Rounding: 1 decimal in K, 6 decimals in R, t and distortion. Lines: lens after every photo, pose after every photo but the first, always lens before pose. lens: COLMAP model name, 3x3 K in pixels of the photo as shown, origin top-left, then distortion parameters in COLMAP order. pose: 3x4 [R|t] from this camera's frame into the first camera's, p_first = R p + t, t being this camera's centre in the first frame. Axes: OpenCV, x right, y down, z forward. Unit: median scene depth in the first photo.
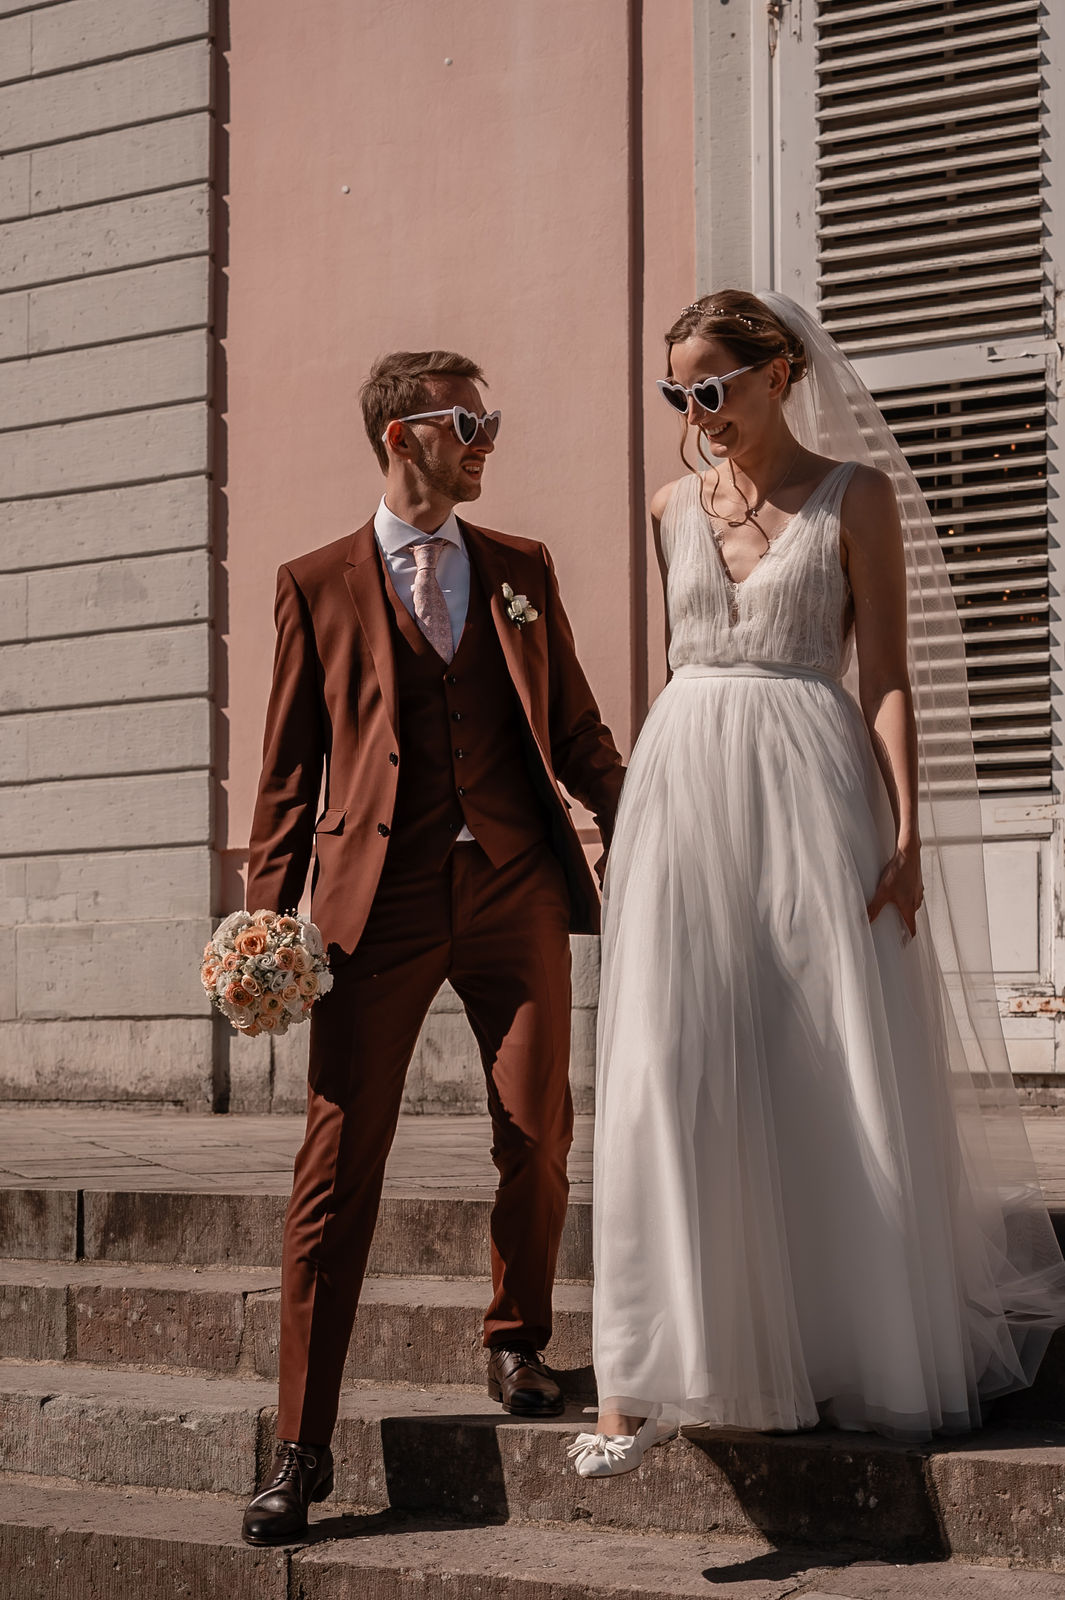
lens RADIAL K [[2550.5, 0, 441.2], [0, 2550.5, 945.1], [0, 0, 1]] dist [0.001378, 0.005740]
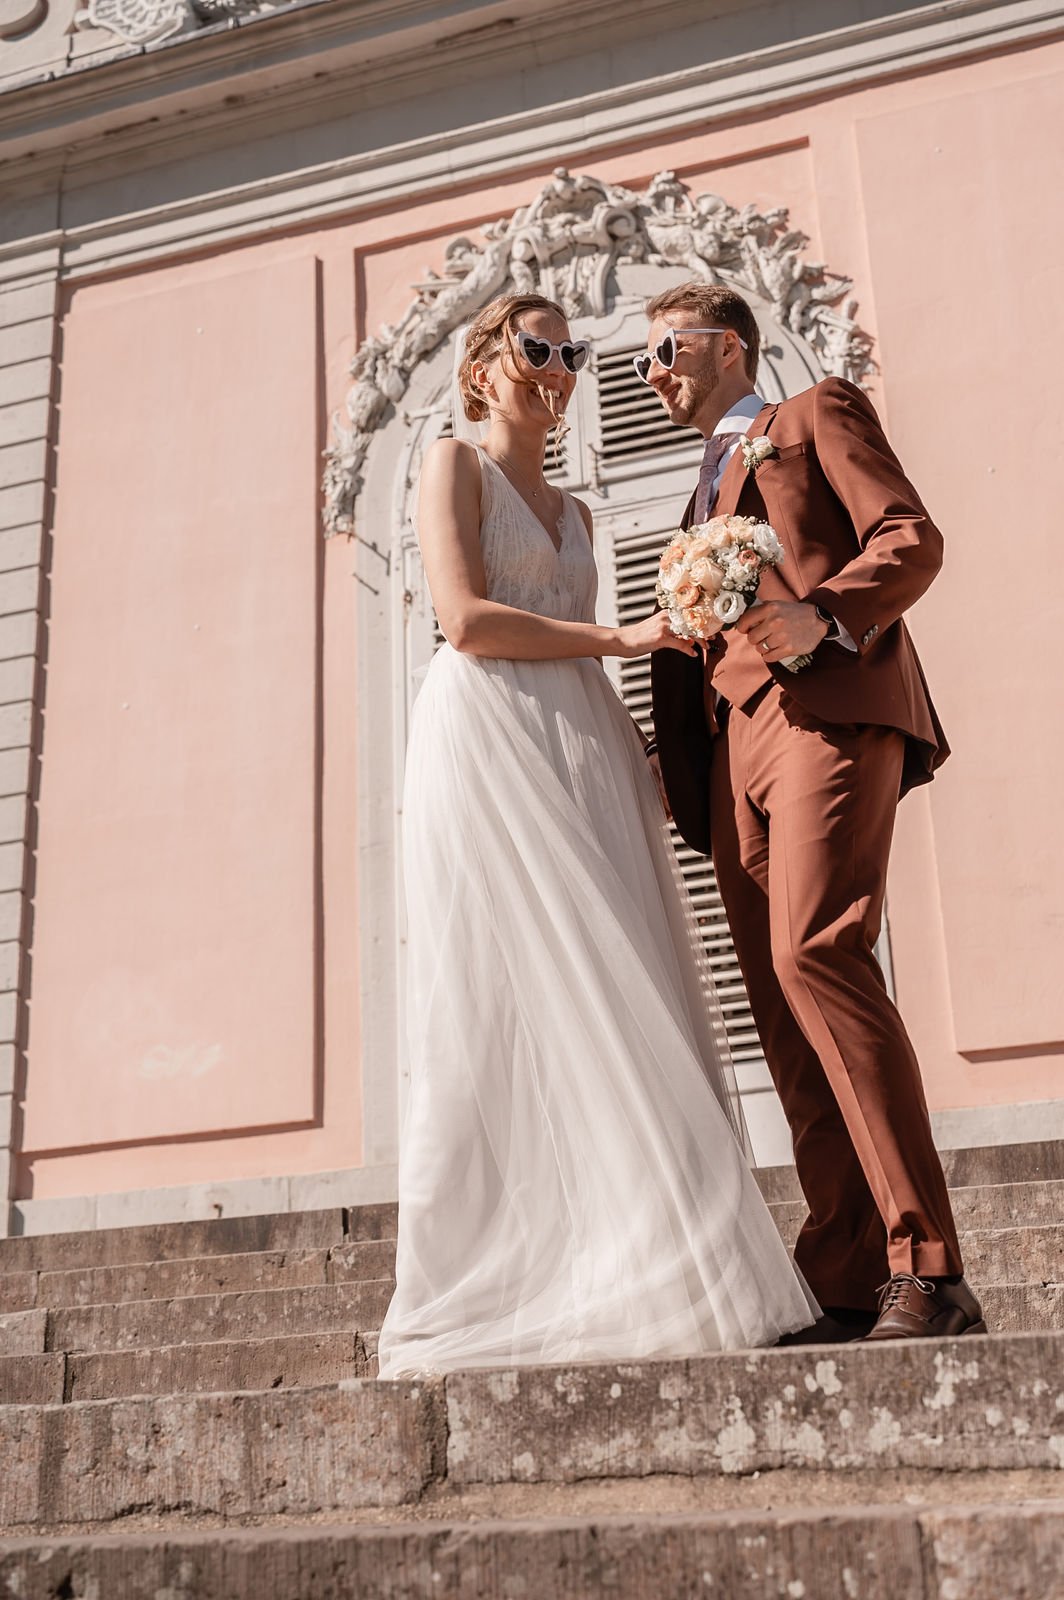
lens RADIAL K [[2032.6, 0, 544.1], [0, 2032.6, 797.2], [0, 0, 1]] dist [0.016768, -0.058416]
pose [[0.985530, 0.025162, 0.167624, 0.006242], [0.025756, 0.955206, -0.294818, 0.126429], [-0.167534, 0.294870, 0.940736, -0.165839]]
